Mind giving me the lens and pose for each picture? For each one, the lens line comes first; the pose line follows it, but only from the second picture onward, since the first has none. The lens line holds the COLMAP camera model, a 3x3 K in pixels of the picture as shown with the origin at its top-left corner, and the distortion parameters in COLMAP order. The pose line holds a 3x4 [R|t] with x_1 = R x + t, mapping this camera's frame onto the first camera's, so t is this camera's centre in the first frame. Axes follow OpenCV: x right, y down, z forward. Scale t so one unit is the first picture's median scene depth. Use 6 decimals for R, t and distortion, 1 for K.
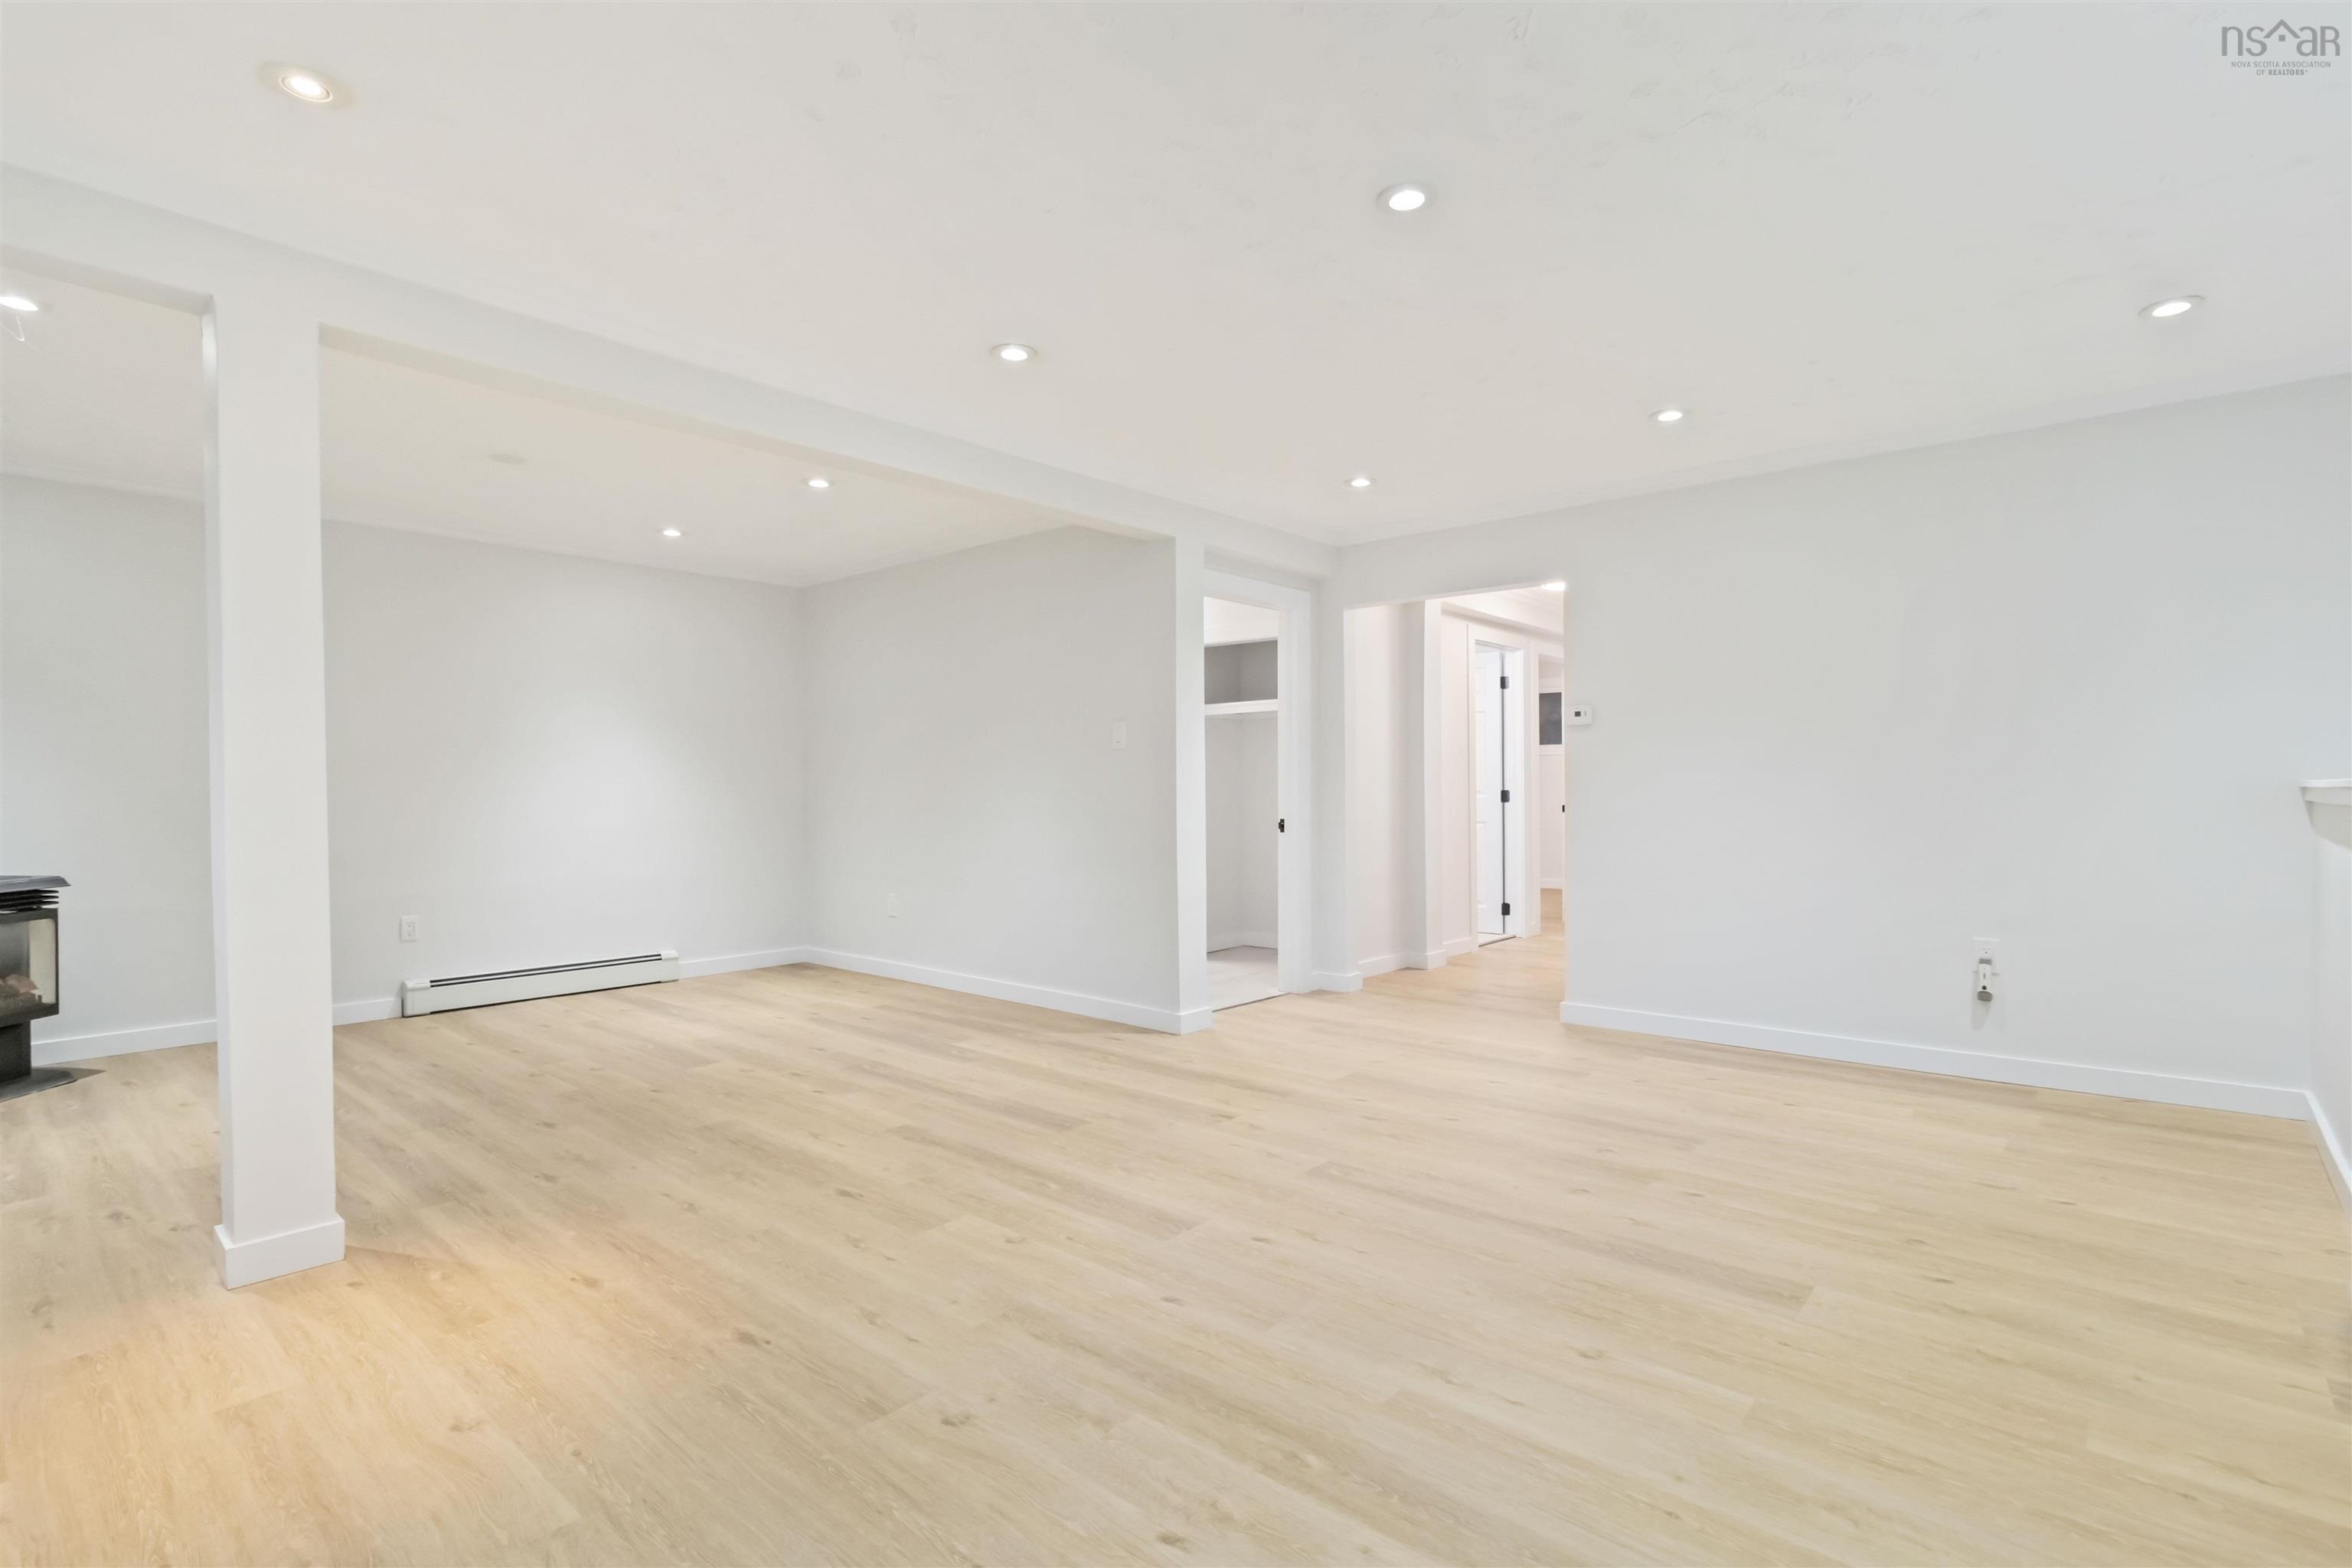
lens RADIAL K [[1102.3, 0, 1182.8], [0, 1102.3, 785.8], [0, 0, 1]] dist [0.002081, 0.000011]
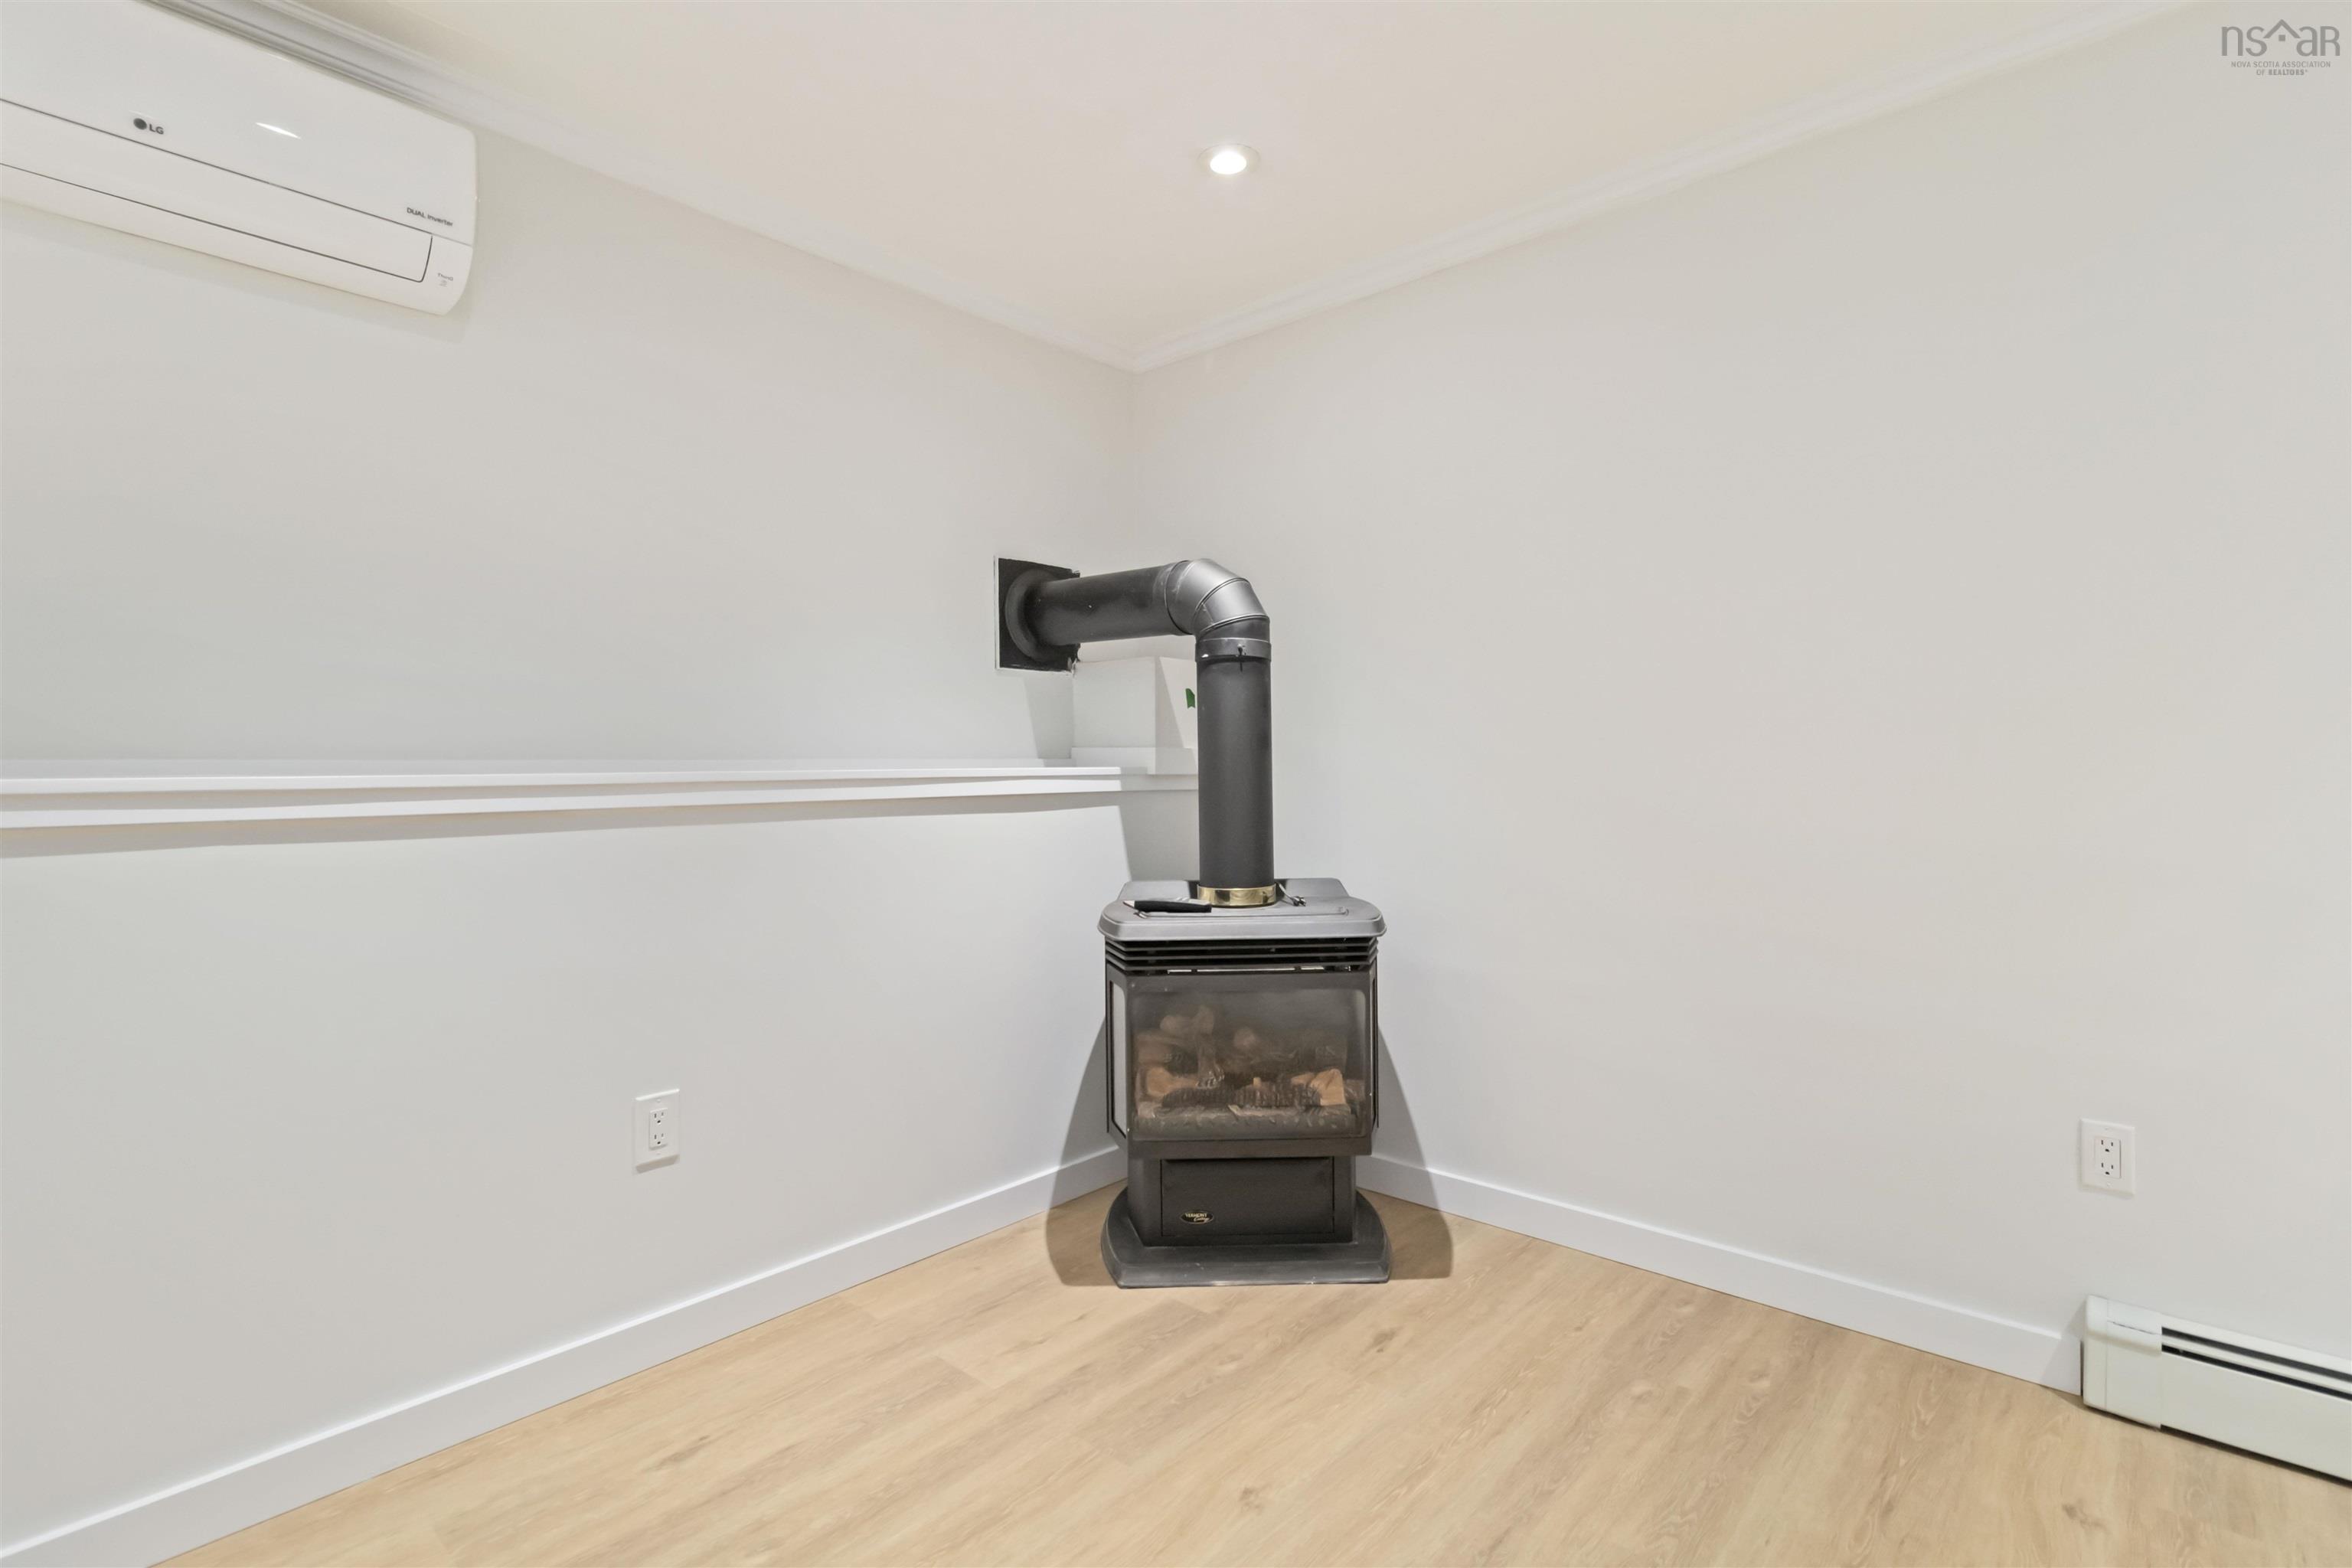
lens RADIAL K [[1102.6, 0, 1177.7], [0, 1102.6, 756.7], [0, 0, 1]] dist [0.001756, 0.000283]
pose [[-0.019582, -0.008173, -0.999775, -0.542403], [0.005985, 0.999948, -0.008292, 0.001735], [0.999790, -0.006146, -0.019532, 1.141527]]
